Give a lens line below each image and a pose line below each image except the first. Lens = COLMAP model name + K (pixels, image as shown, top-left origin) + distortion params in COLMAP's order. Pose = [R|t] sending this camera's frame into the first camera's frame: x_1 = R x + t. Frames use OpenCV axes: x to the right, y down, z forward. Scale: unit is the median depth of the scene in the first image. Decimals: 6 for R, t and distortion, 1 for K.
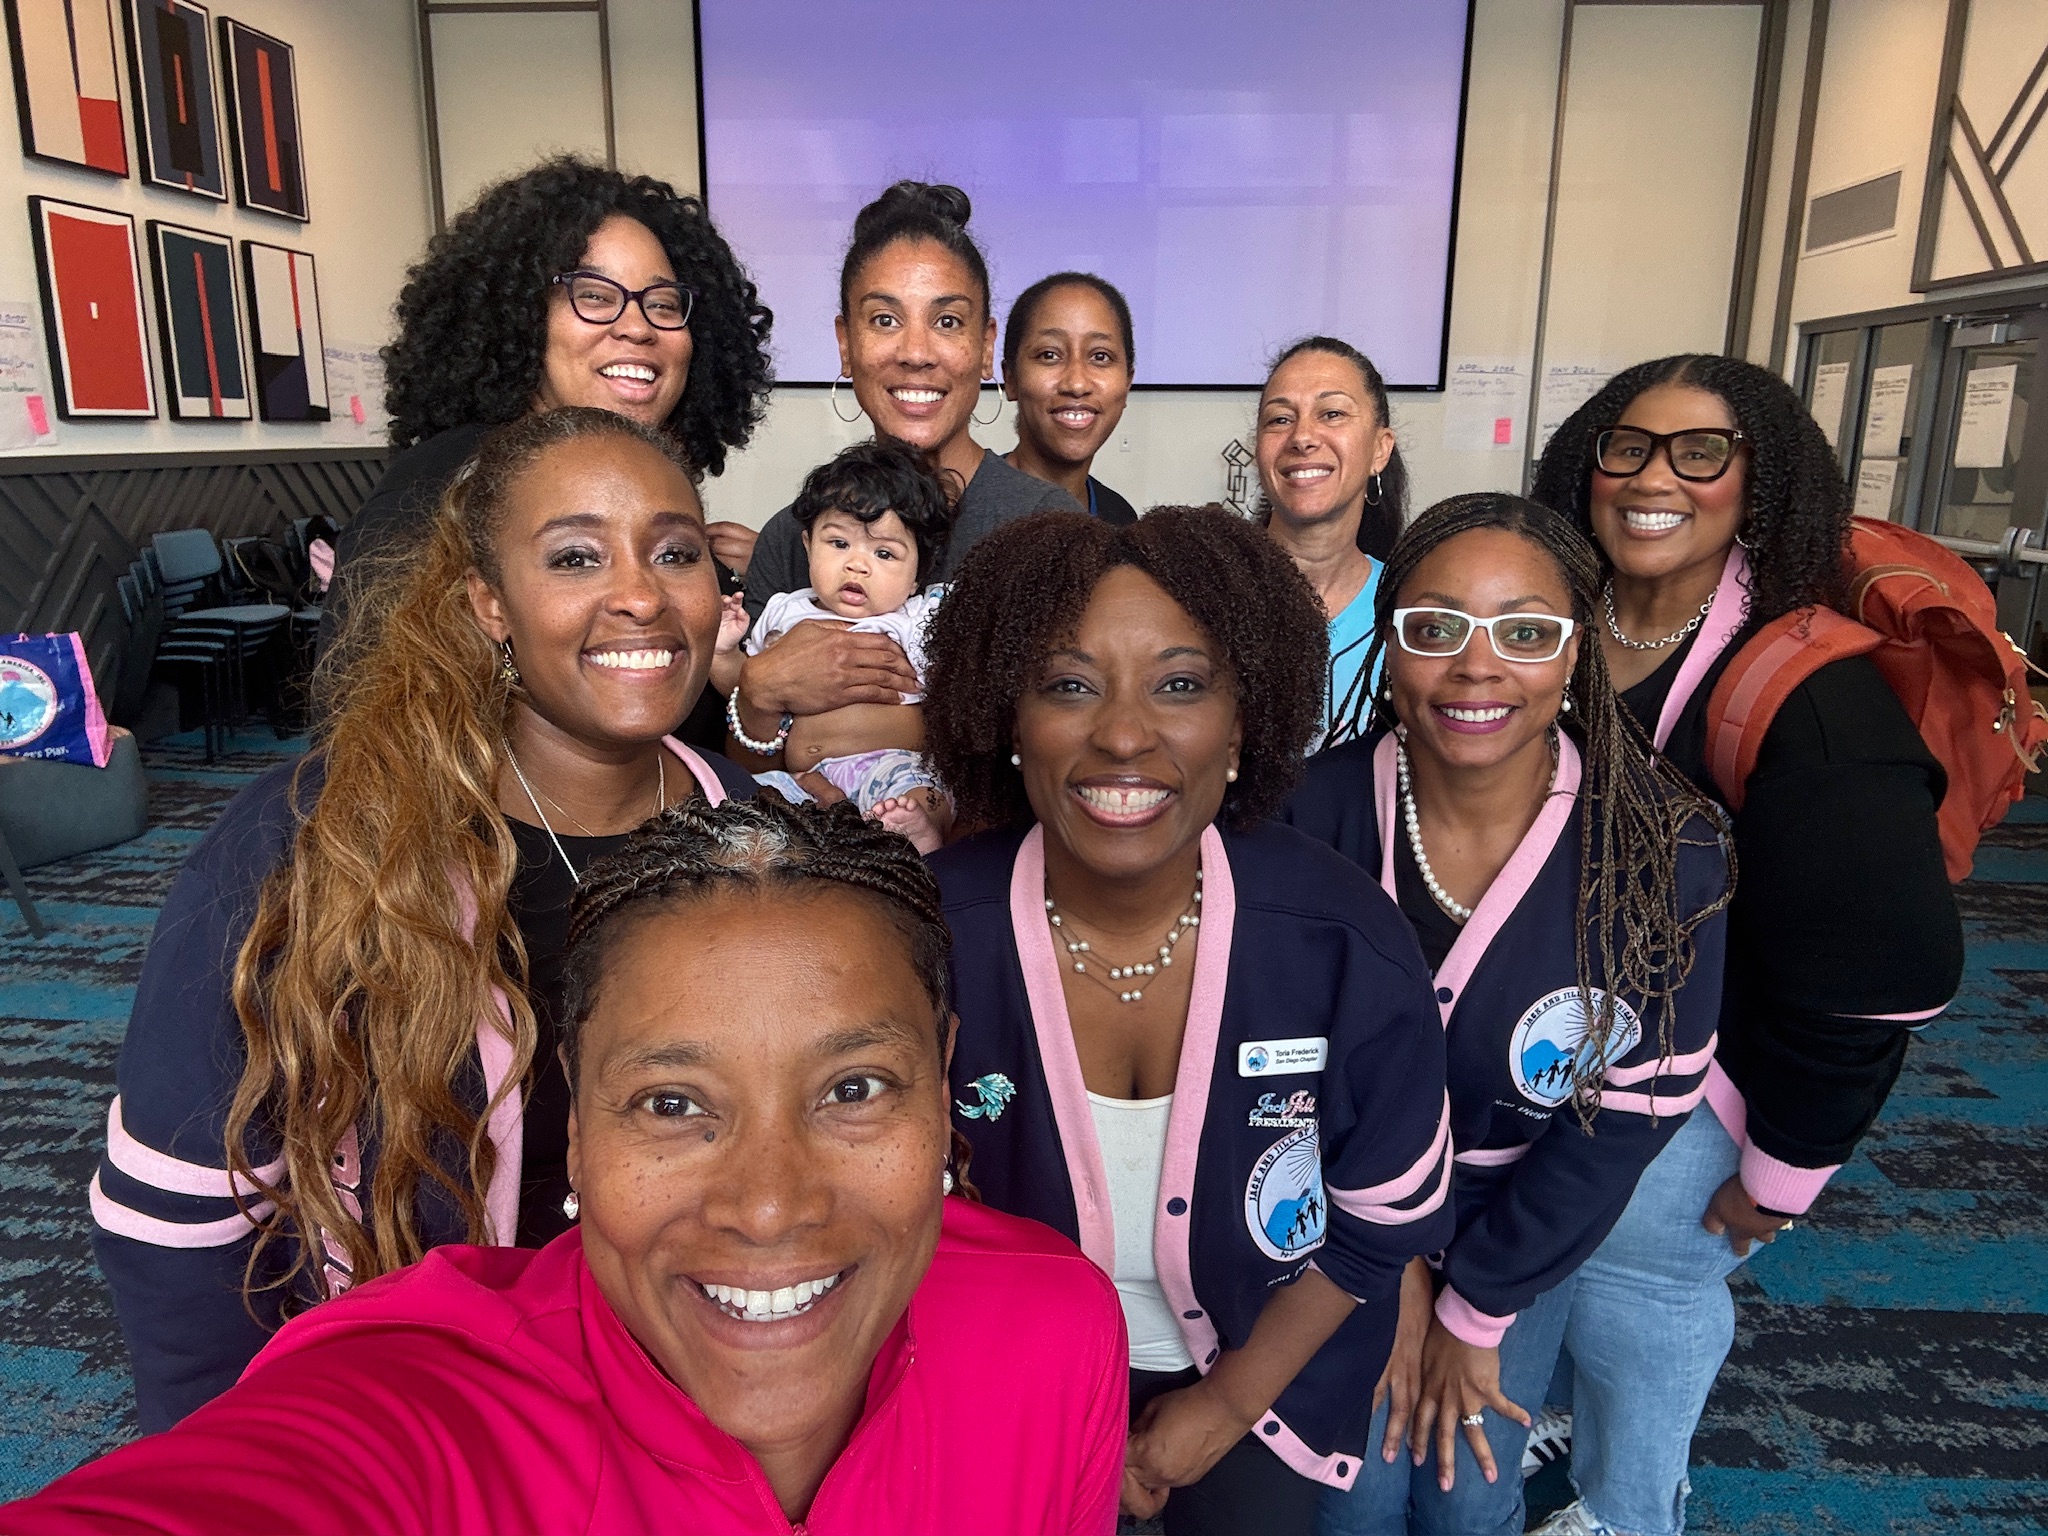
lens RADIAL K [[1436.4, 0, 1006.5], [0, 1436.4, 771.4], [0, 0, 1]] dist [-0.006021, -0.020784]
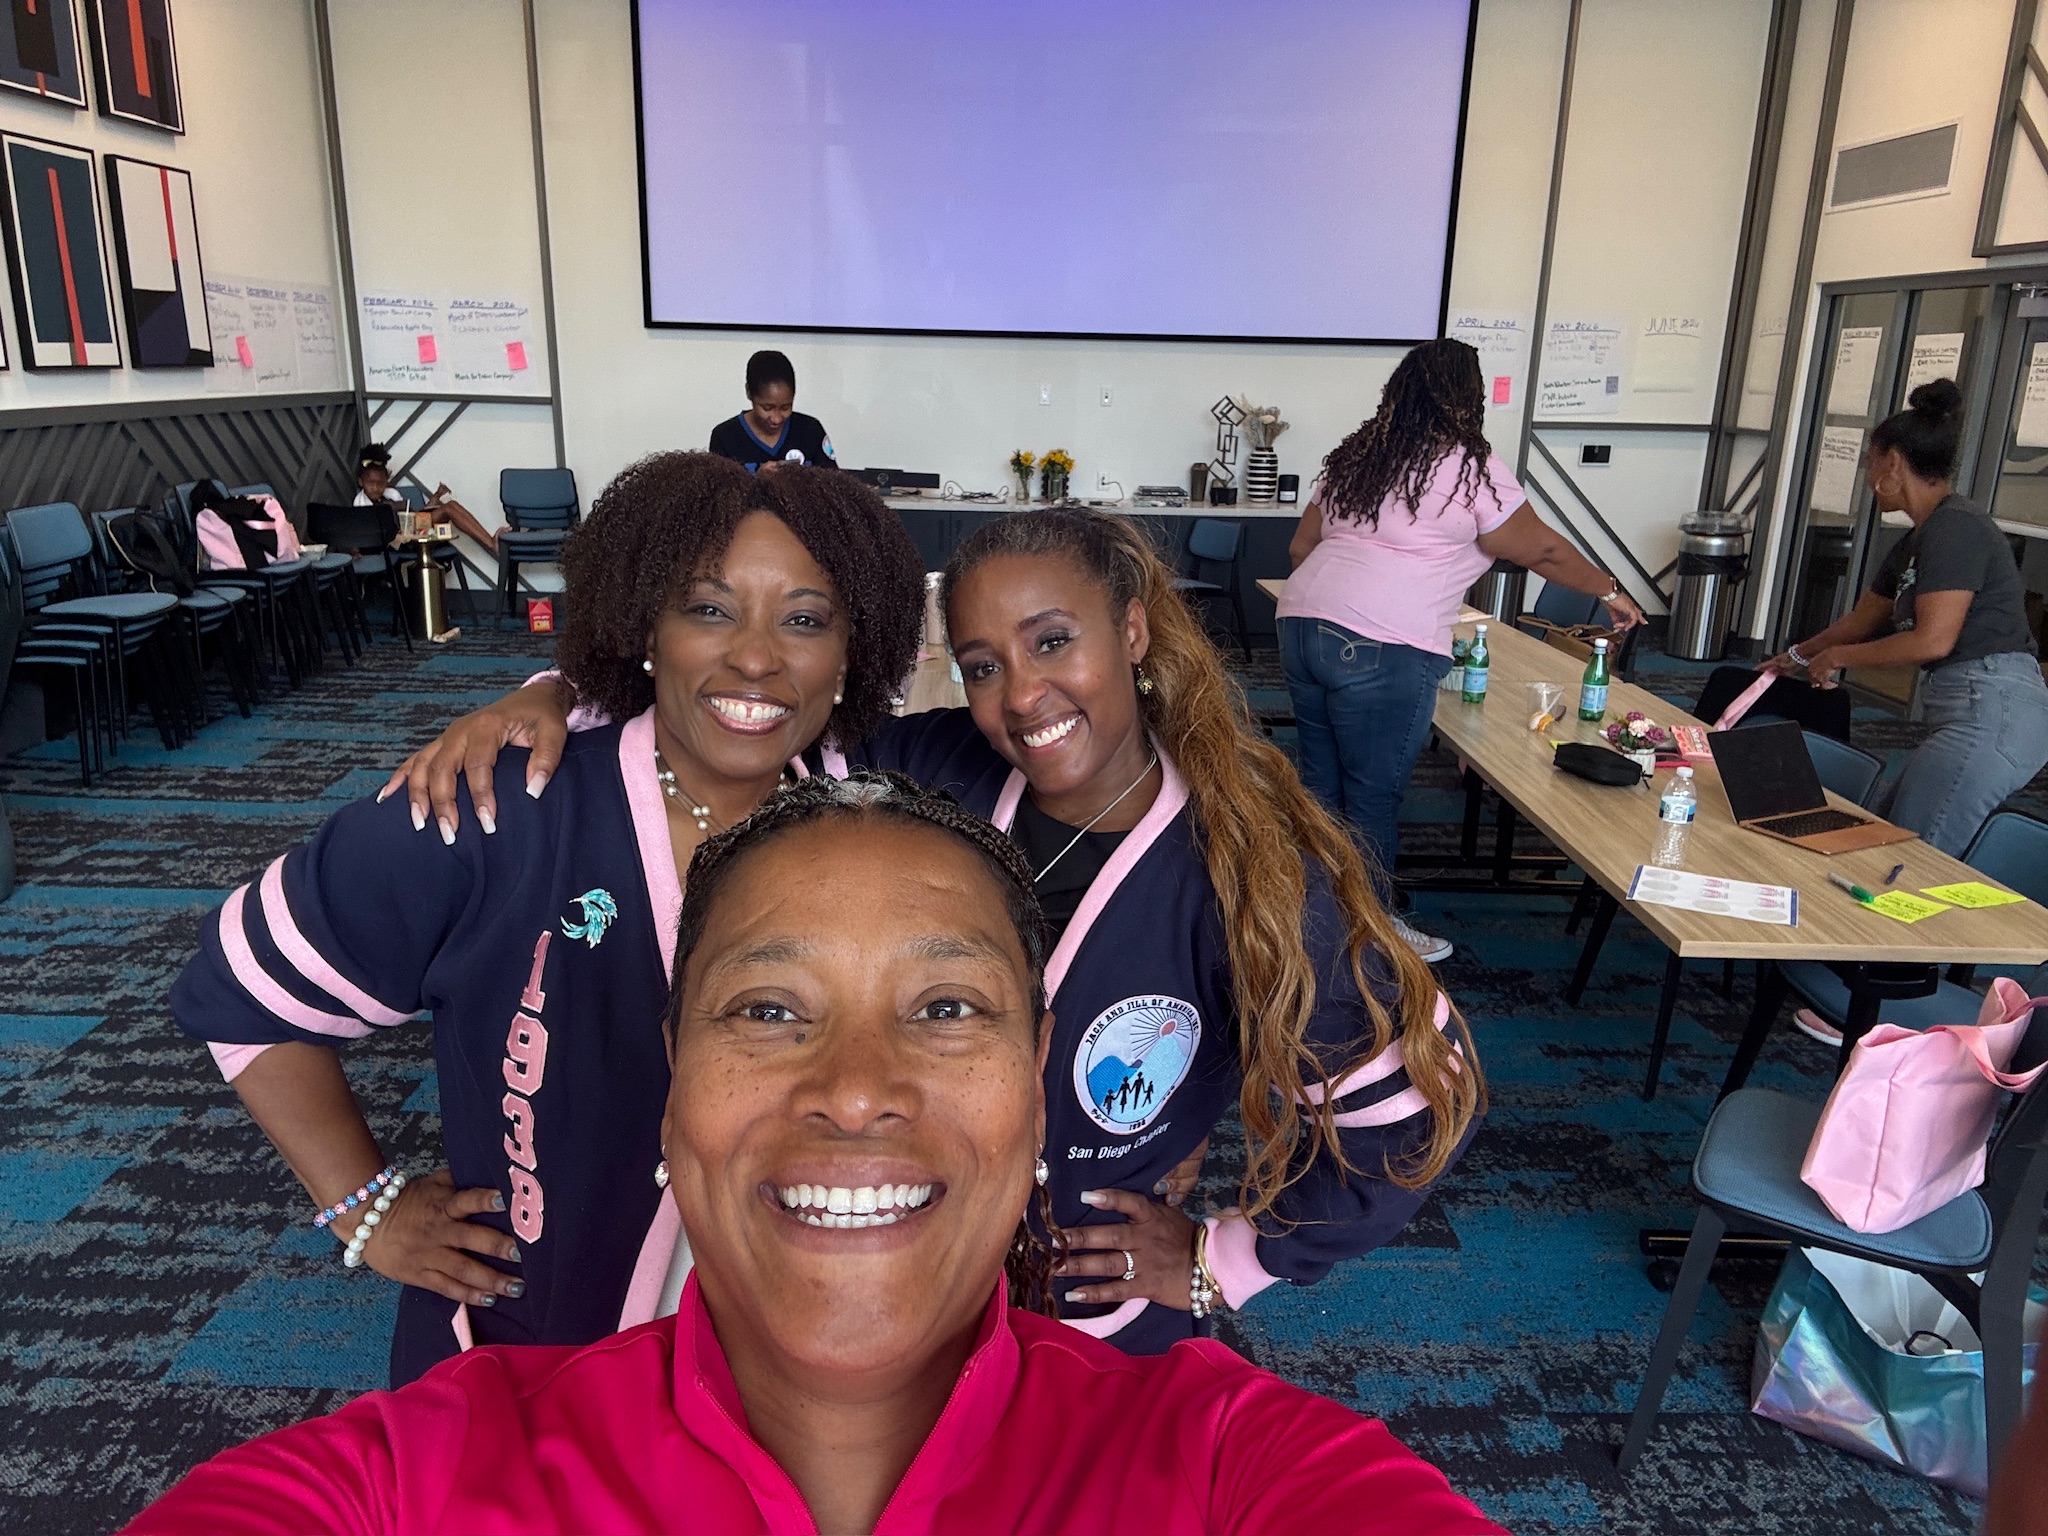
lens RADIAL K [[1436.4, 0, 1020.6], [0, 1436.4, 766.6], [0, 0, 1]] dist [-0.006021, -0.020784]
pose [[0.996754, -0.007957, 0.080117, -0.066039], [0.004470, 0.999039, 0.043610, -0.044644], [-0.080387, -0.043111, 0.995831, 0.103735]]
